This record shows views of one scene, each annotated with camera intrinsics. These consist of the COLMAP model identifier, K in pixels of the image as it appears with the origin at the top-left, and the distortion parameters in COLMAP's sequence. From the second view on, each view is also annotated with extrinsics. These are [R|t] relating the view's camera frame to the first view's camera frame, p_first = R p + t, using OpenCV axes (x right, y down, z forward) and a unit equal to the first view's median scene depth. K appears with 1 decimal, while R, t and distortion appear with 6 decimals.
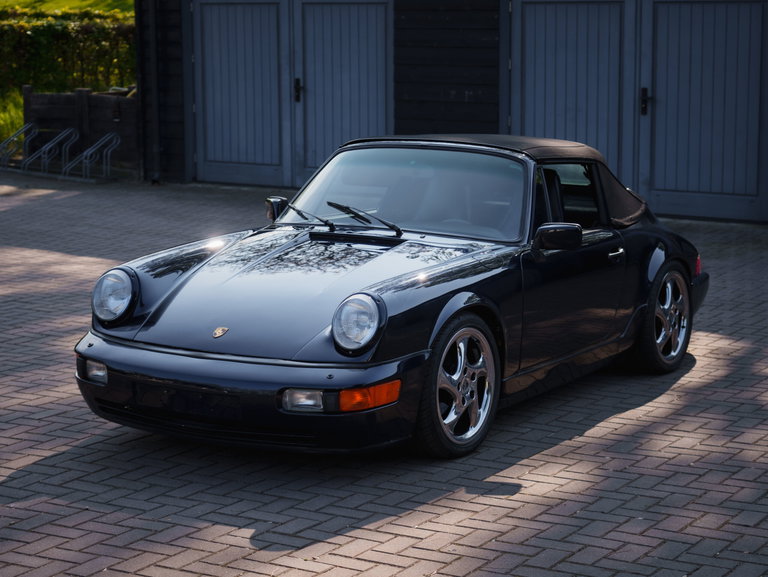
lens RADIAL K [[1812.0, 0, 392.1], [0, 1812.0, 342.2], [0, 0, 1]] dist [0.069077, 0.000000]
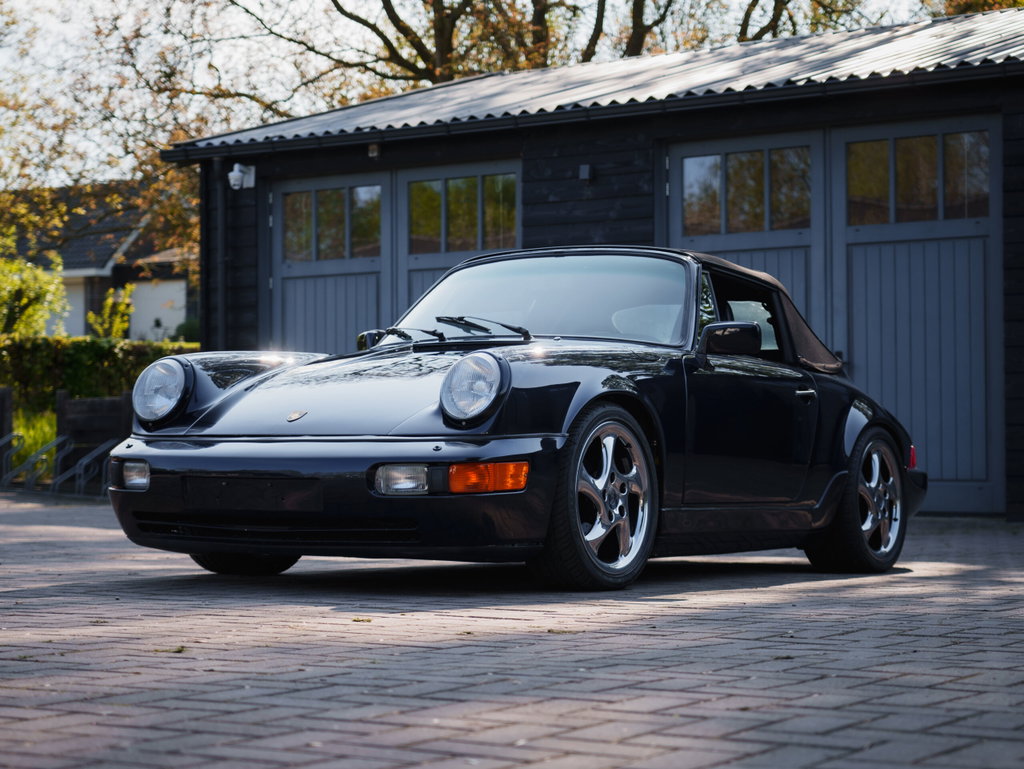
lens RADIAL K [[2308.2, 0, 478.7], [0, 2308.2, 400.5], [0, 0, 1]] dist [0.064812, 0.000000]
pose [[0.999827, 0.002378, -0.018429, 0.001258], [-0.006070, 0.979165, -0.202973, 0.159571], [0.017563, 0.203050, 0.979011, 0.026066]]
